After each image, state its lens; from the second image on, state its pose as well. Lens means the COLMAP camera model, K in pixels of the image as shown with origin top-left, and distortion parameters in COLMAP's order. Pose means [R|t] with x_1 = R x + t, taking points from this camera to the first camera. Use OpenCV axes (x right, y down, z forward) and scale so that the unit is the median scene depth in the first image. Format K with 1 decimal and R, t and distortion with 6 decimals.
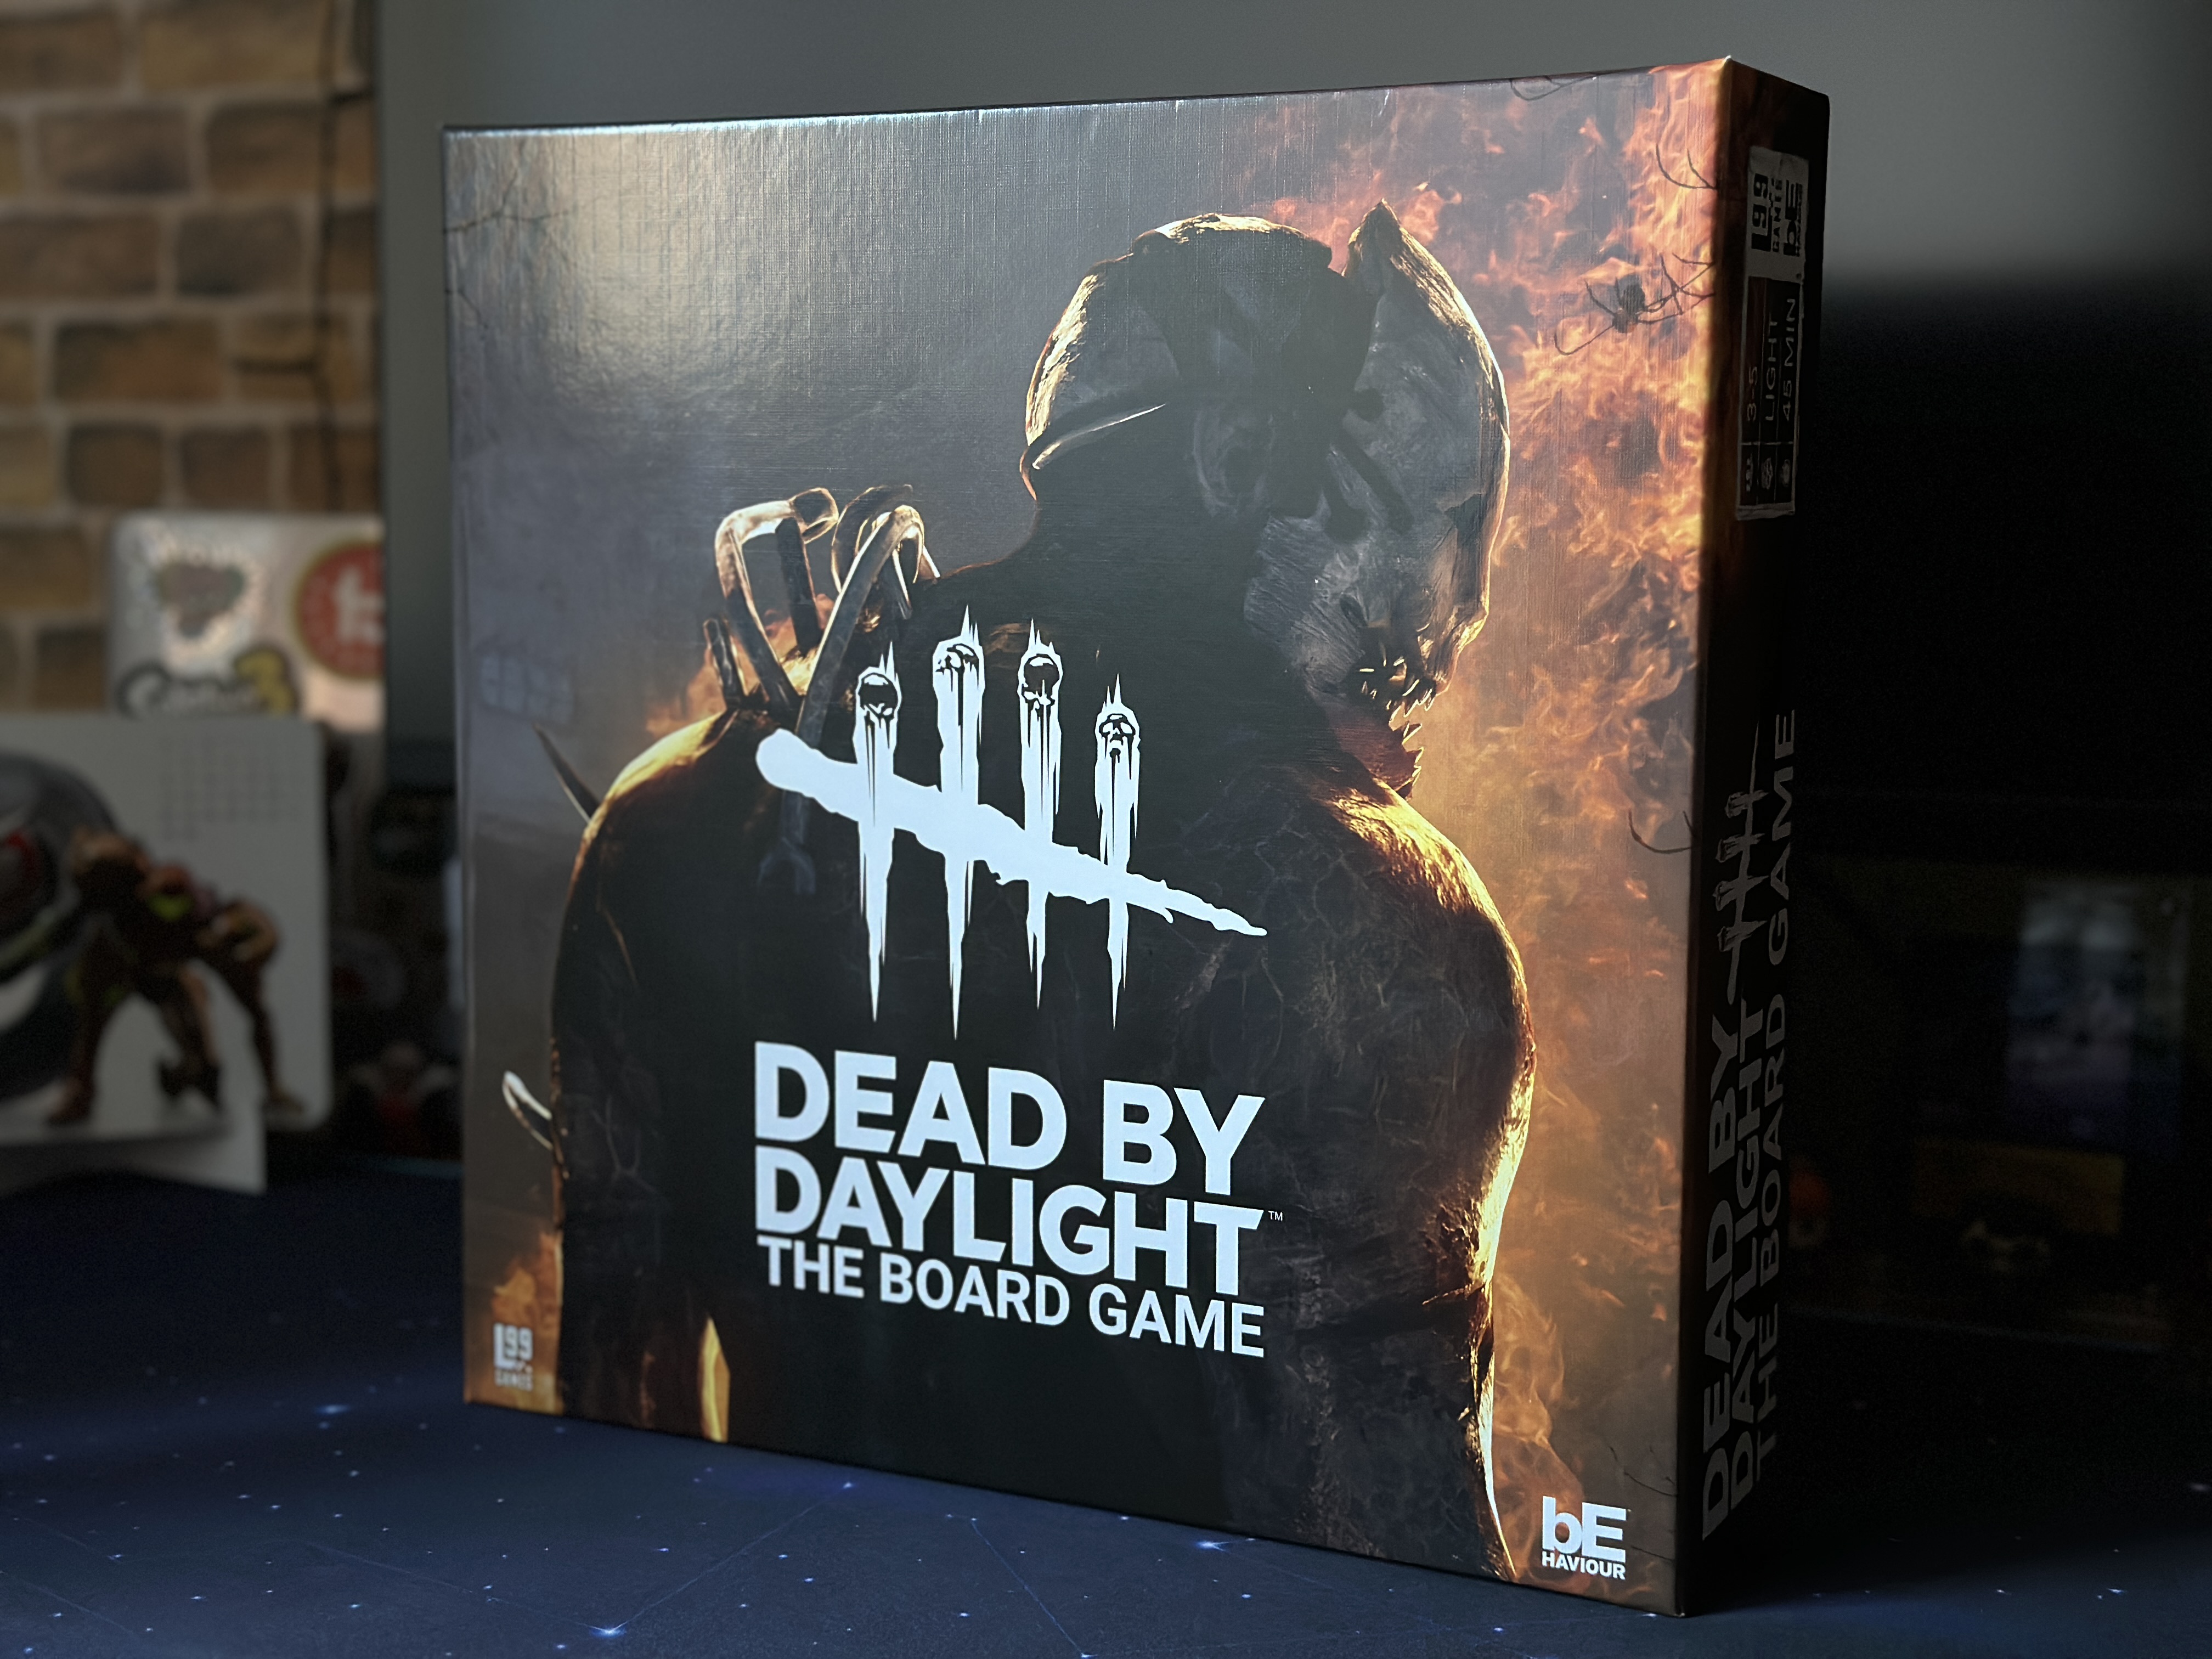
lens RADIAL K [[3106.3, 0, 1106.0], [0, 3106.3, 829.5], [0, 0, 1]] dist [0.247562, -0.753635]
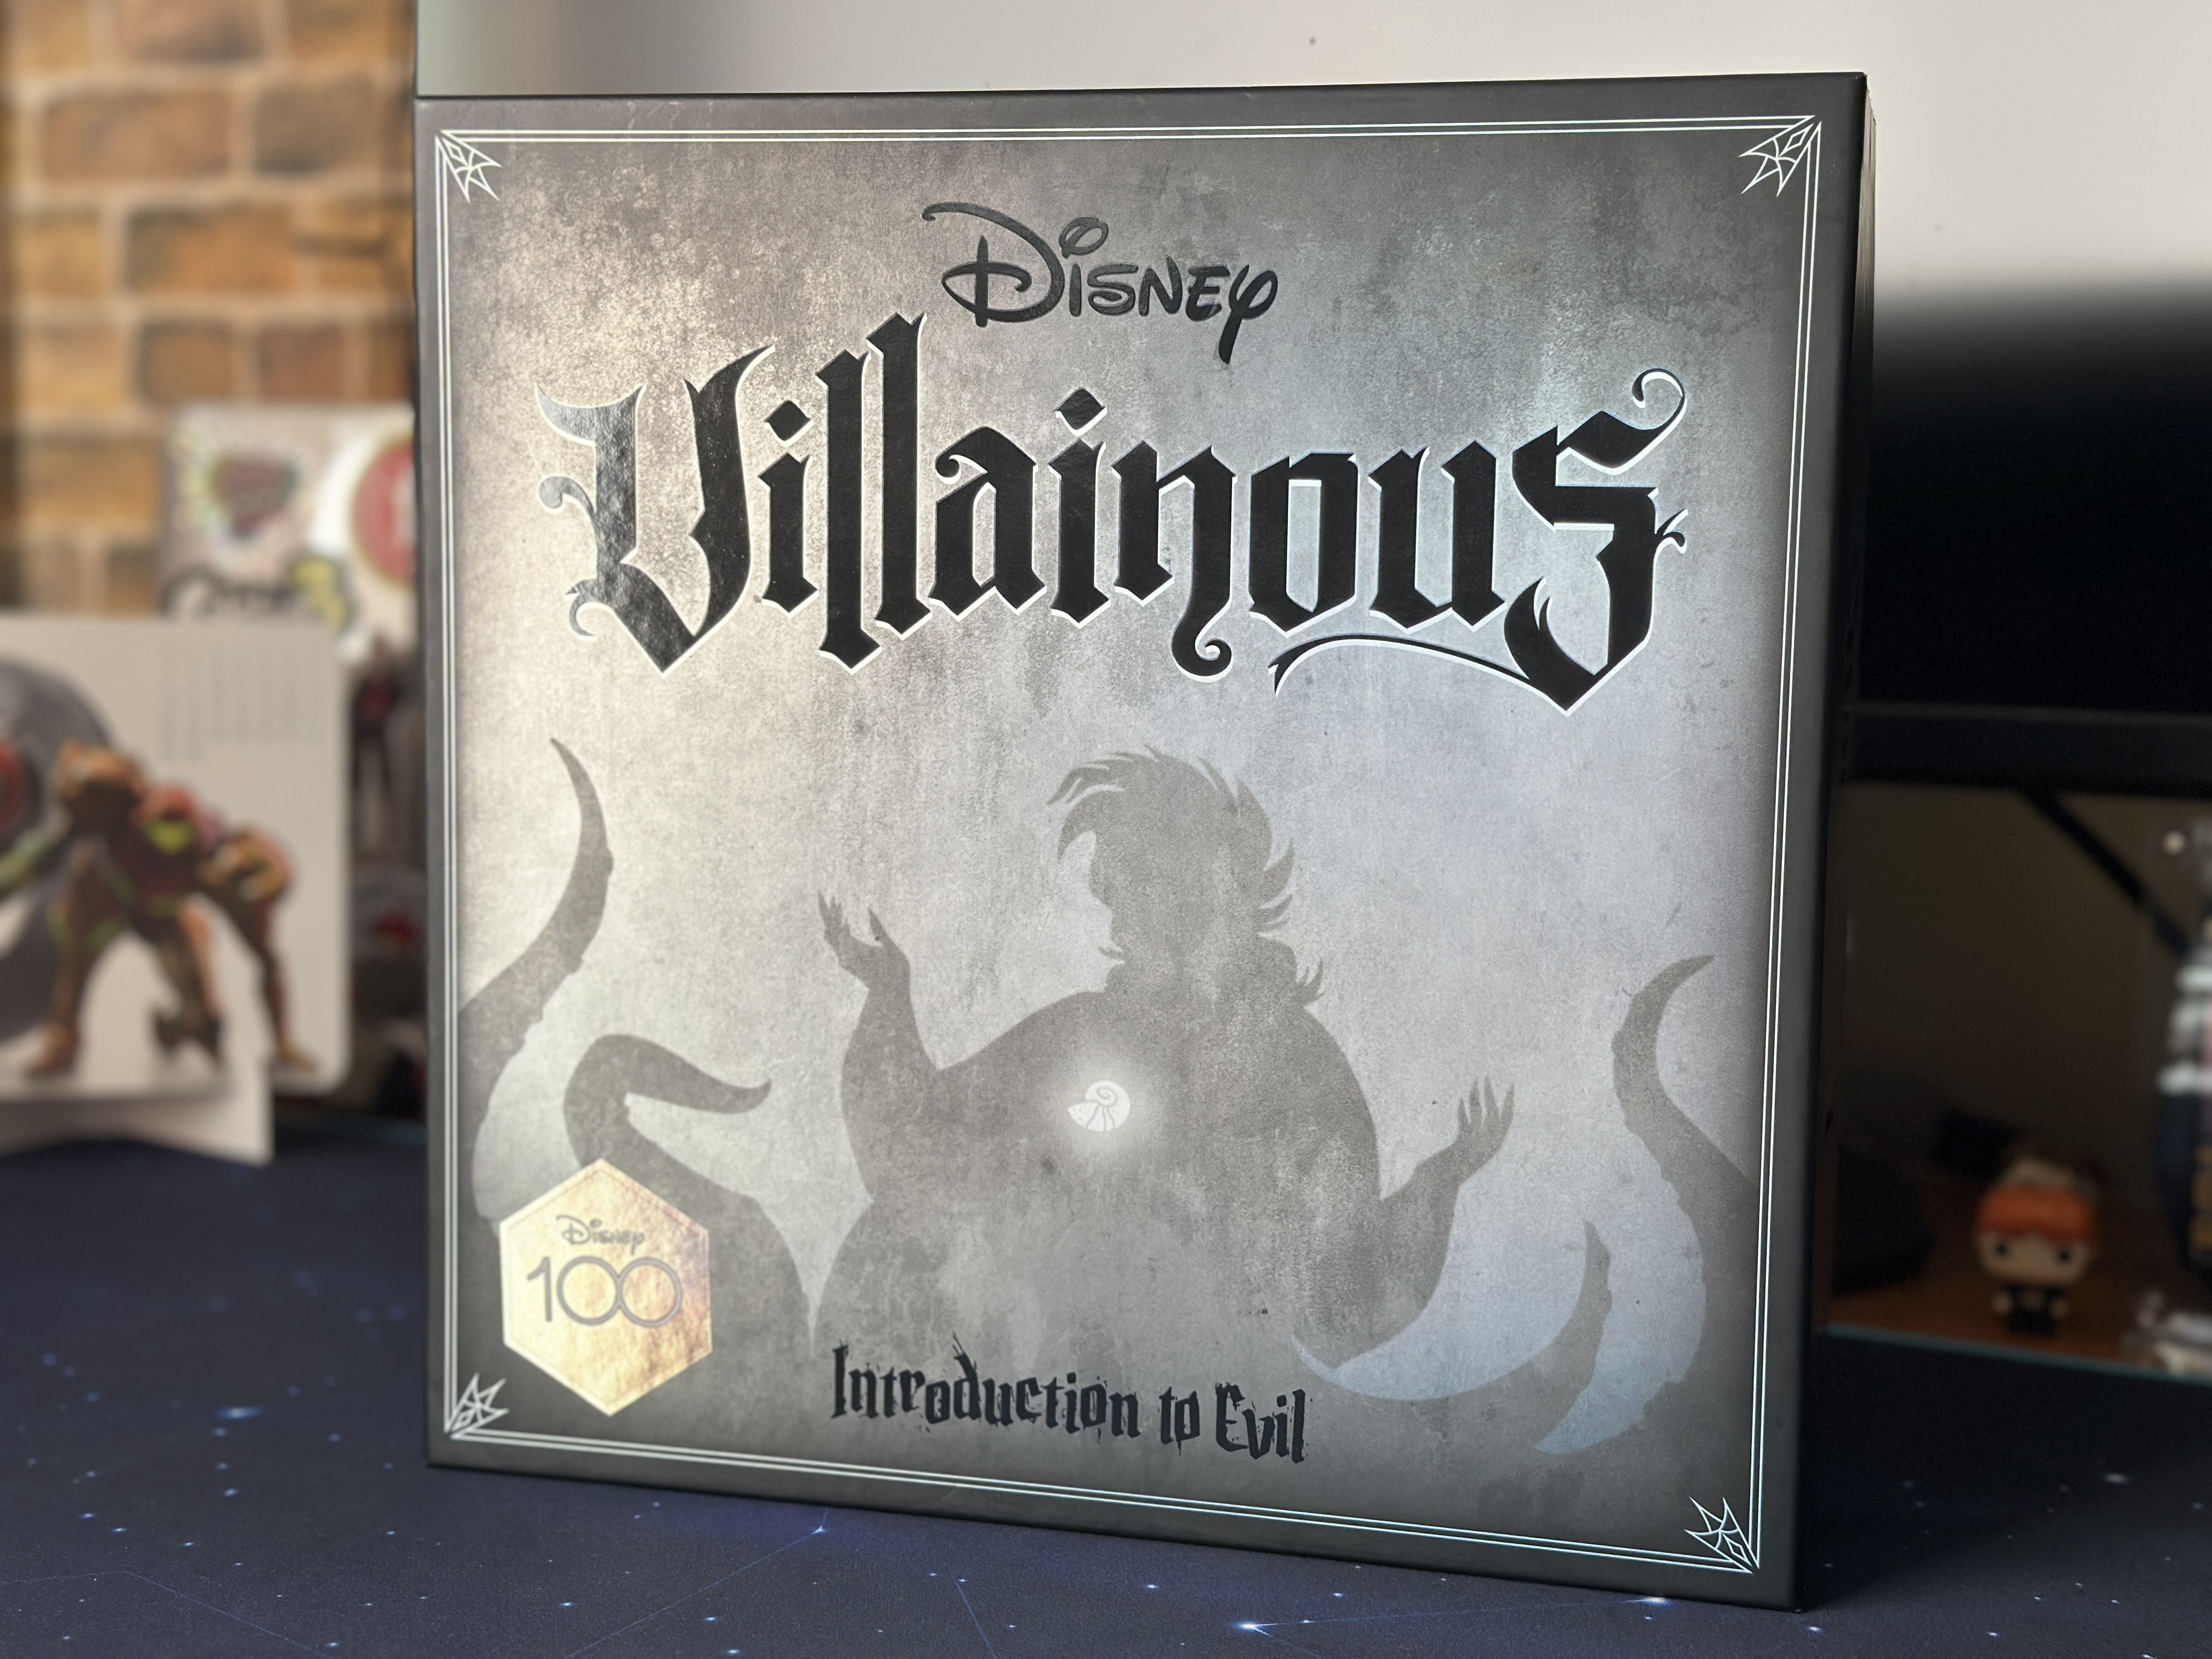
lens RADIAL K [[3106.3, 0, 1106.0], [0, 3106.3, 829.5], [0, 0, 1]] dist [0.247562, -0.753635]
pose [[0.995184, 0.019348, -0.096092, 0.045383], [-0.020162, 0.999769, -0.007499, 0.022760], [0.095924, 0.009401, 0.995344, 0.138349]]
